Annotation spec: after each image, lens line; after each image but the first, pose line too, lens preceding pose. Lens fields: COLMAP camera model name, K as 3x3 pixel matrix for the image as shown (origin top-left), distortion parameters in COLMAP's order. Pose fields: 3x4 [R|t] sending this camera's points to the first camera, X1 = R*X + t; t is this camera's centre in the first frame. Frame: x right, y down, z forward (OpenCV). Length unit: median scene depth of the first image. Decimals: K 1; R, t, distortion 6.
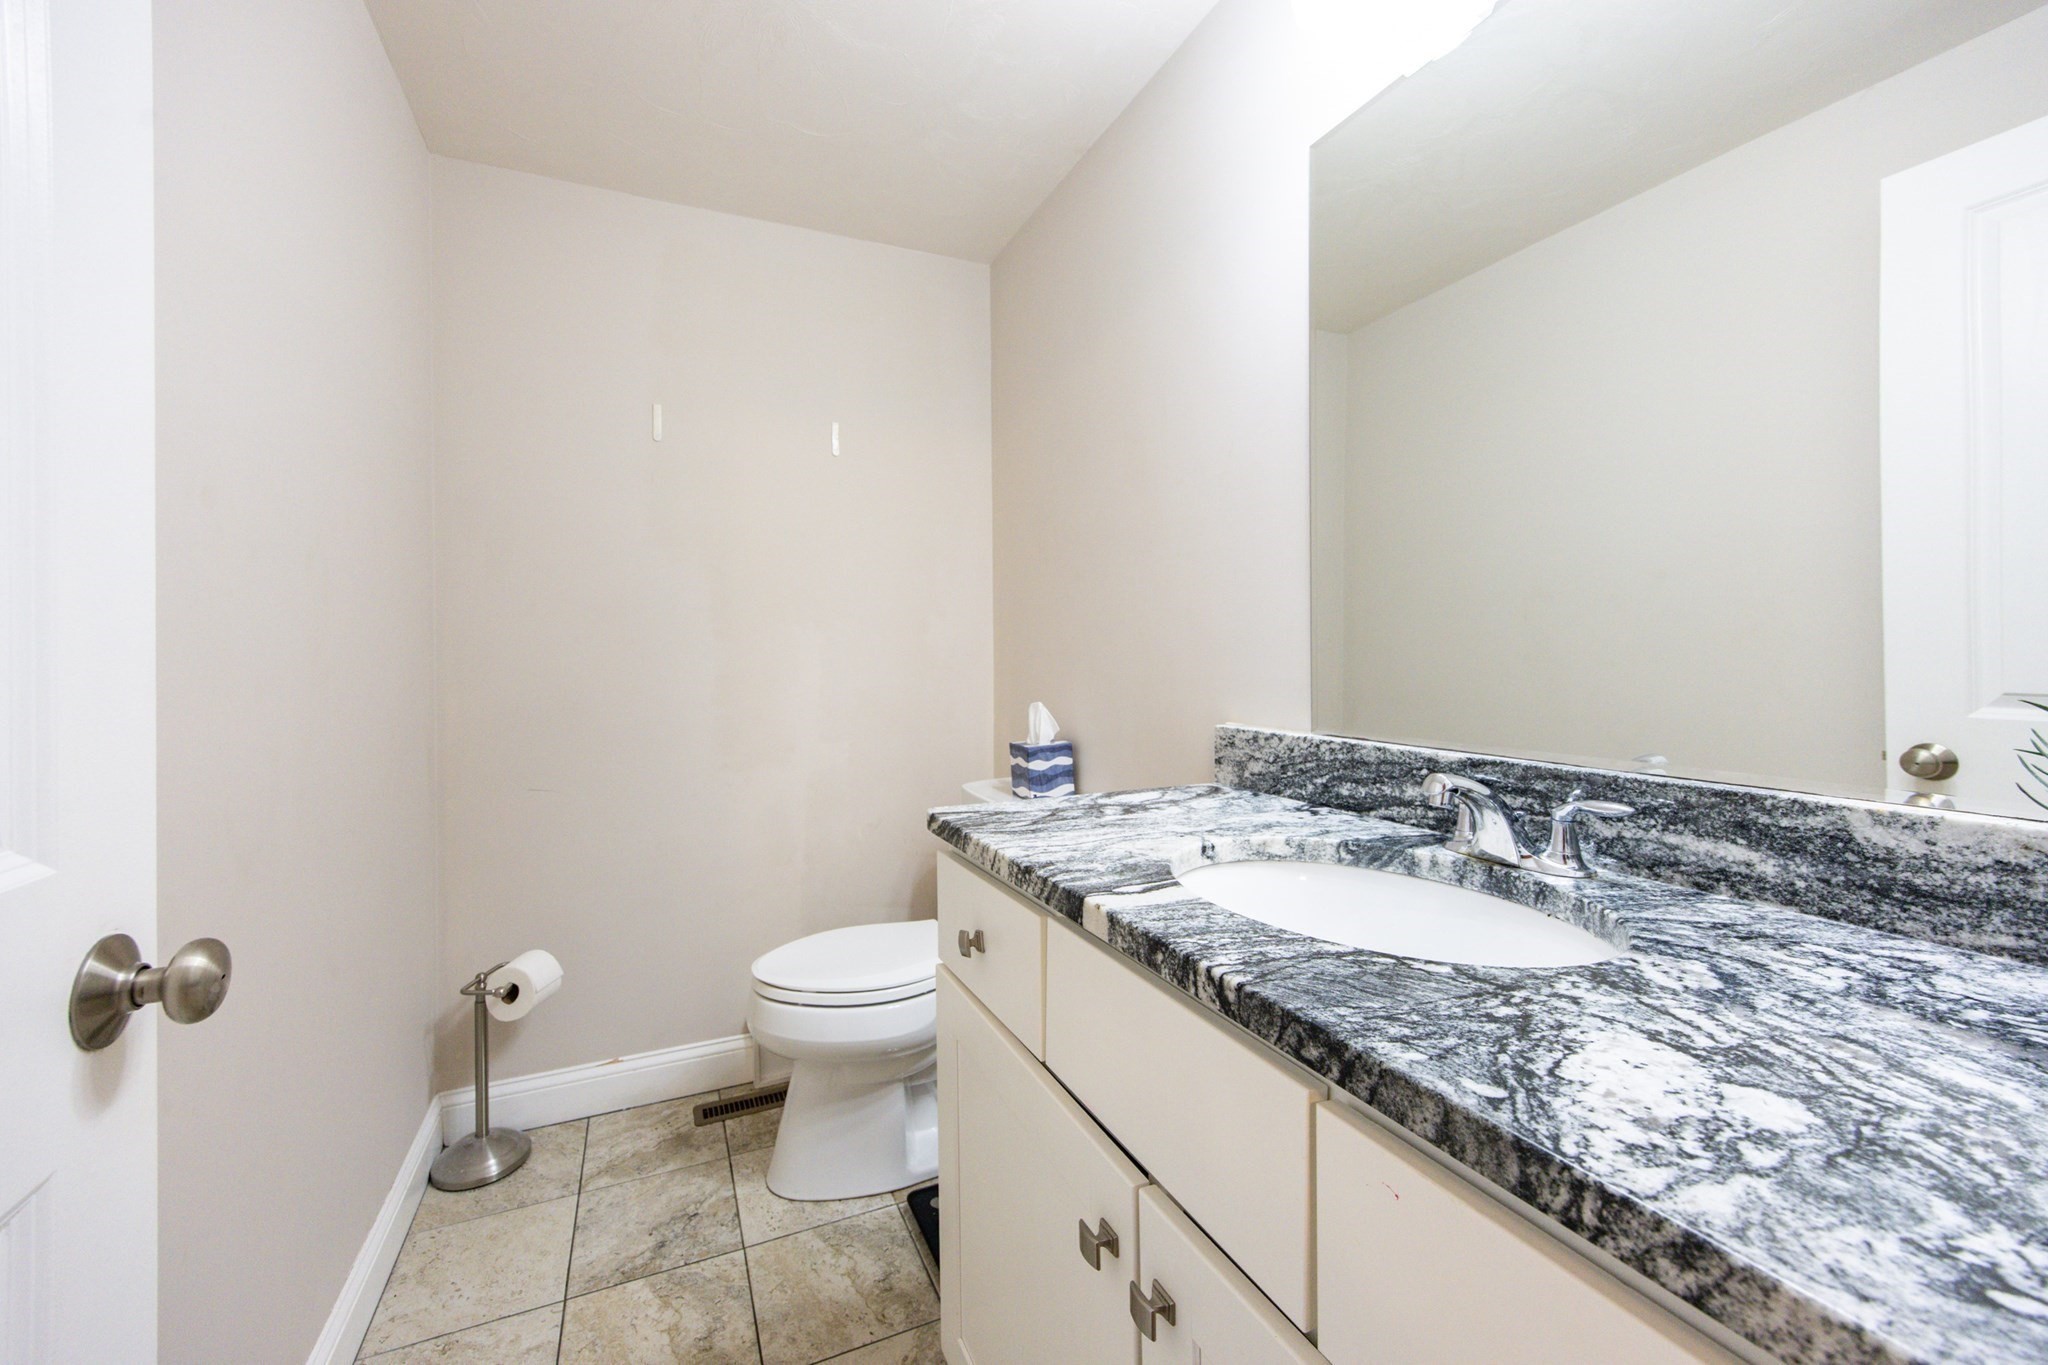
lens RADIAL K [[806.7, 0, 1021.5], [0, 806.7, 664.2], [0, 0, 1]] dist [0.002163, -0.000620]
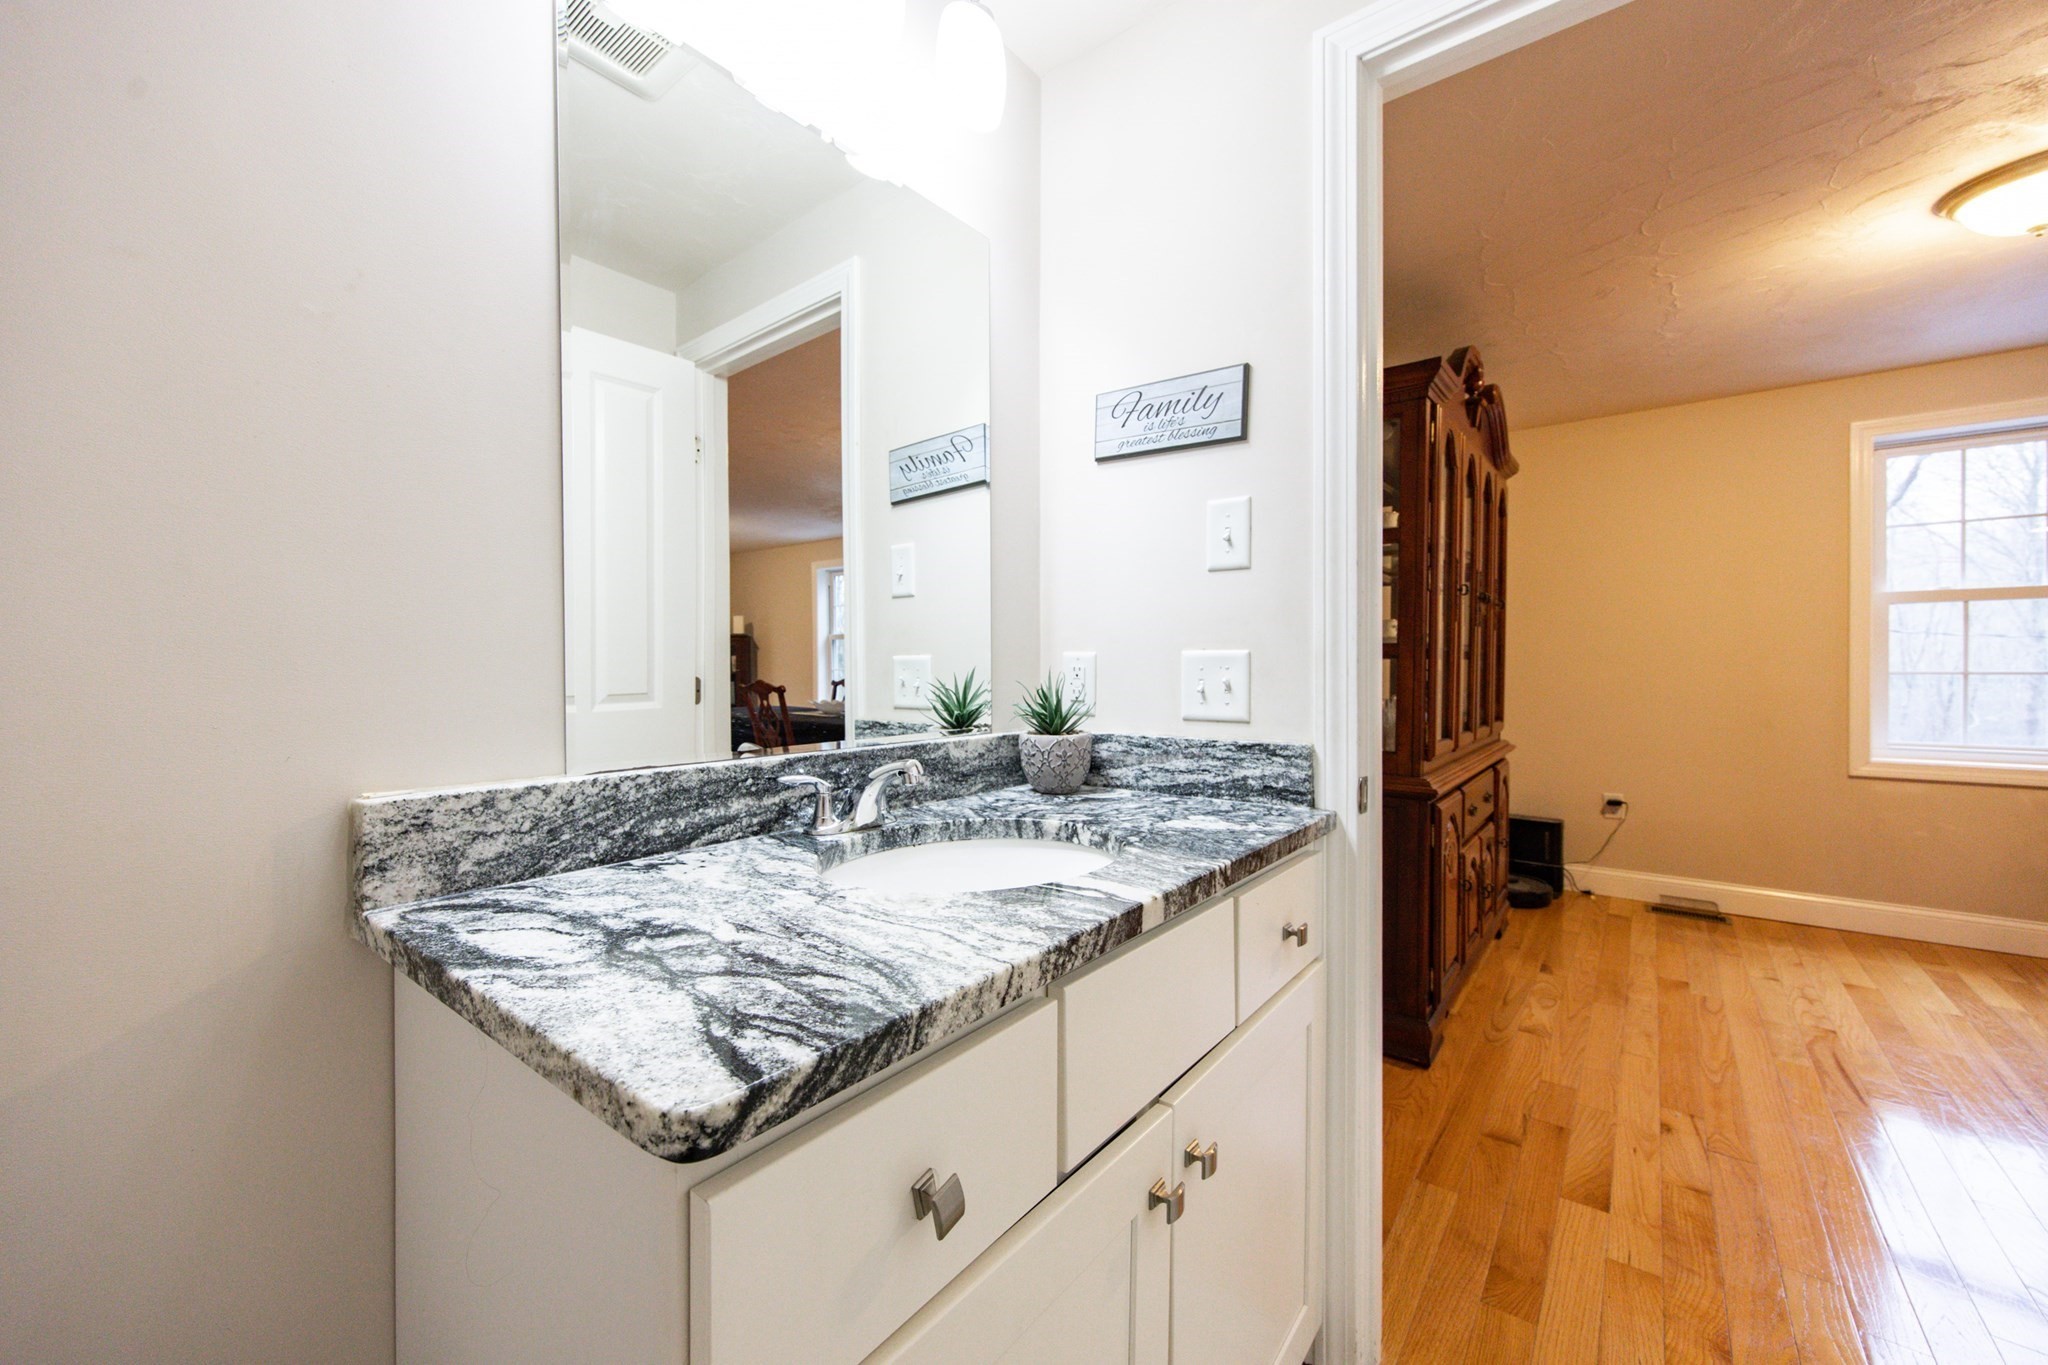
lens RADIAL K [[806.7, 0, 953.2], [0, 806.7, 676.3], [0, 0, 1]] dist [0.002163, -0.000620]
pose [[-0.415395, -0.003098, 0.909636, -0.494956], [0.016901, 0.999795, 0.011123, -0.007212], [-0.909484, 0.019994, -0.415258, 1.084578]]
